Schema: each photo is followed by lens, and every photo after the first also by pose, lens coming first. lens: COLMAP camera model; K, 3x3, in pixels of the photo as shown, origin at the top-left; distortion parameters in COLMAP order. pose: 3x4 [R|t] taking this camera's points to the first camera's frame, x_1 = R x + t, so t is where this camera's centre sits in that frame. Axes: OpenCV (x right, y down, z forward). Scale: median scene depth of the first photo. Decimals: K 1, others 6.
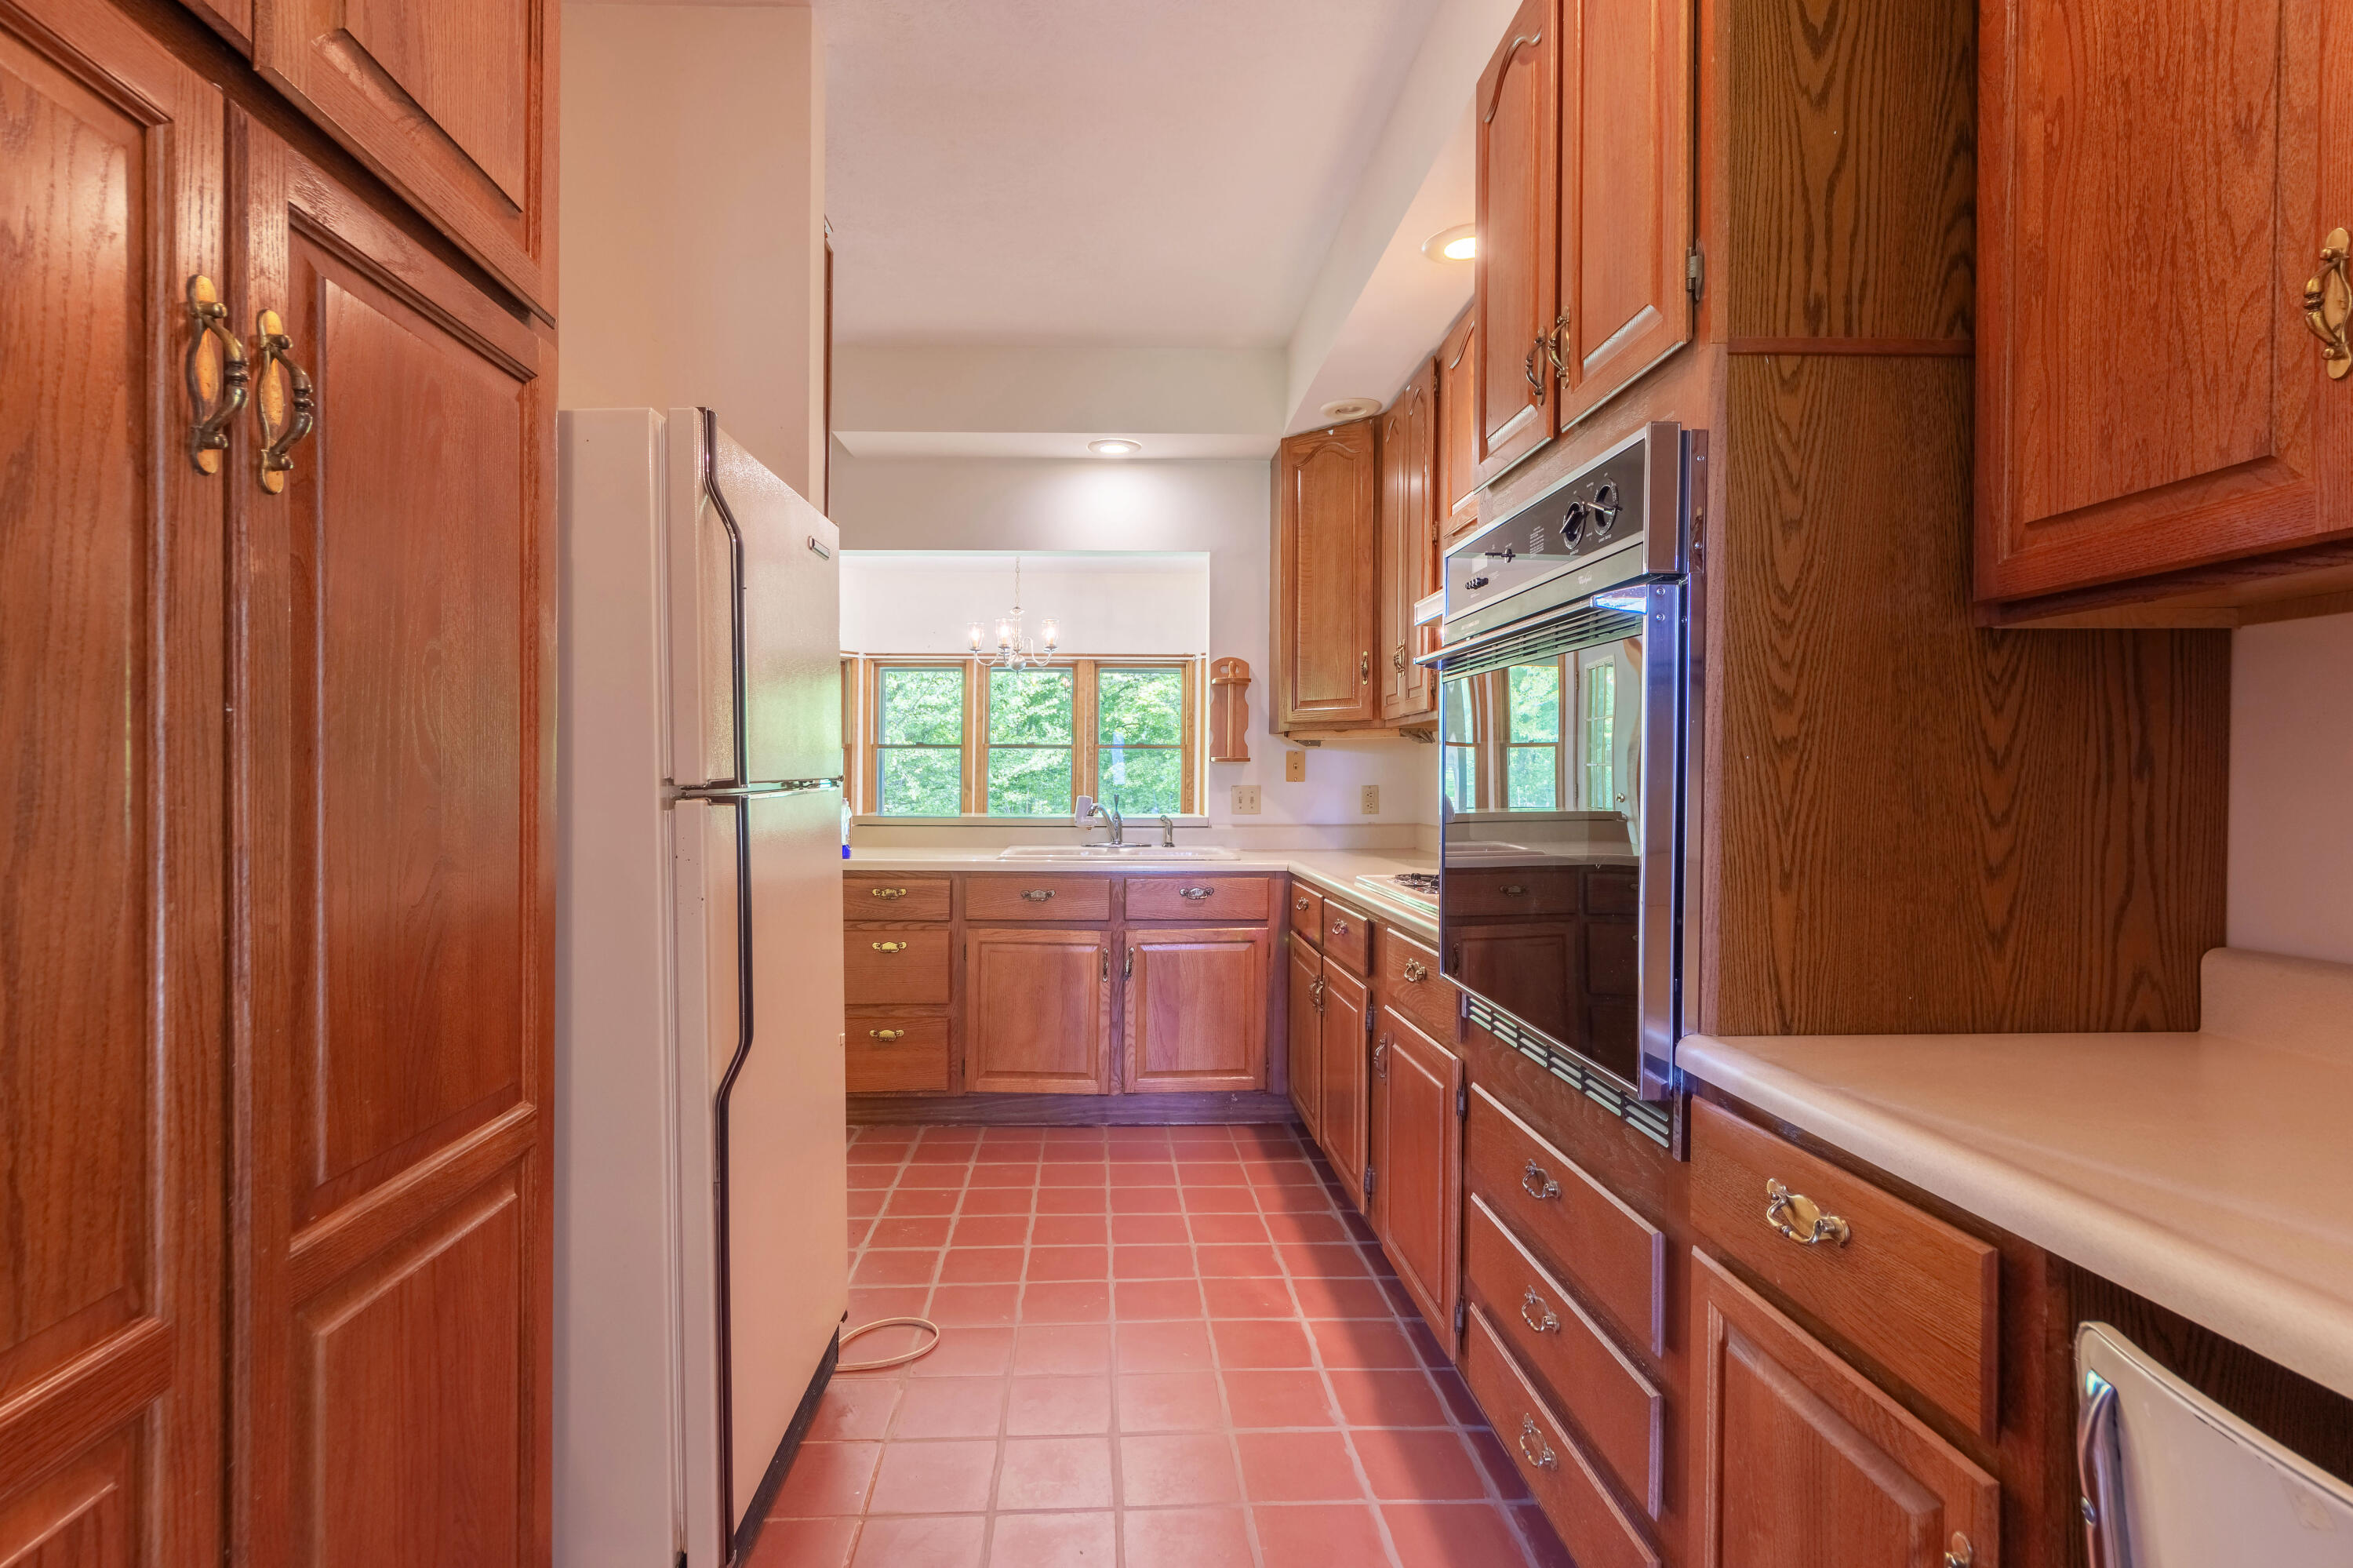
lens RADIAL K [[1105.0, 0, 1169.1], [0, 1105.0, 782.9], [0, 0, 1]] dist [0.000959, 0.000008]
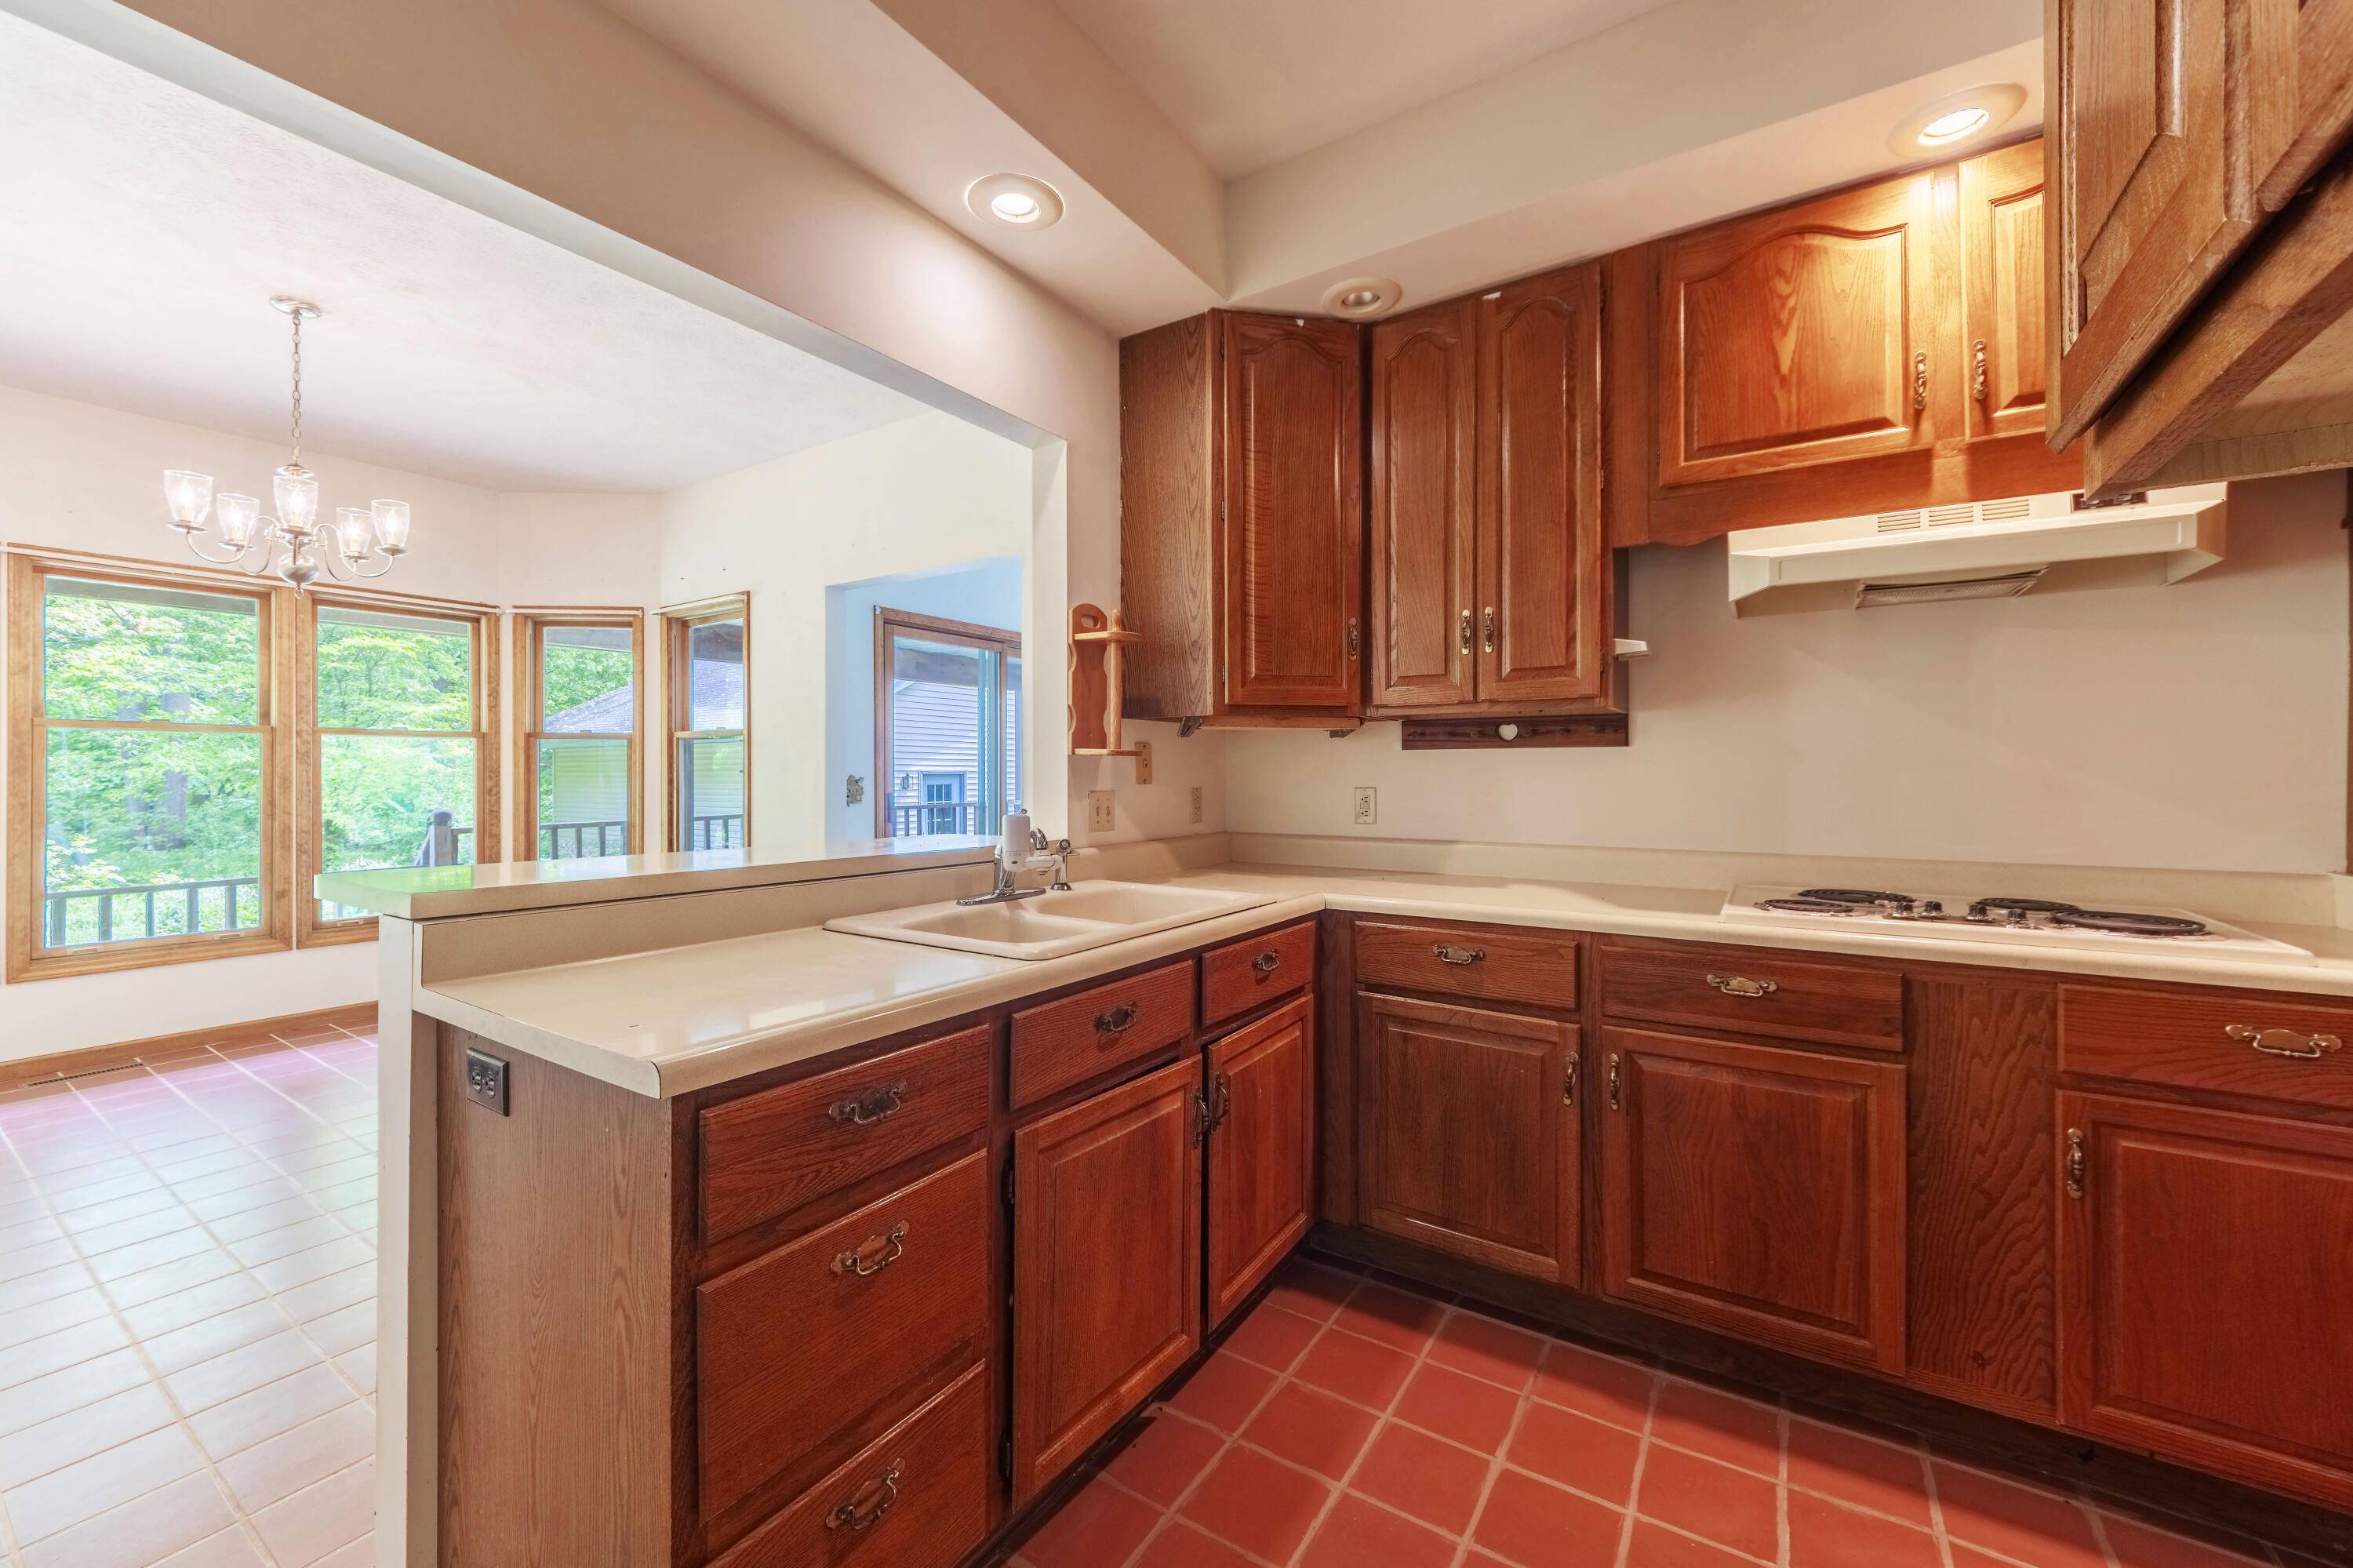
lens RADIAL K [[909.6, 0, 1177.0], [0, 909.6, 777.4], [0, 0, 1]] dist [0.000345, 0.000047]
pose [[0.598841, -0.008720, 0.800820, -0.427641], [0.005809, 0.999962, 0.006544, -0.011044], [-0.800847, 0.000733, 0.598869, 0.734461]]
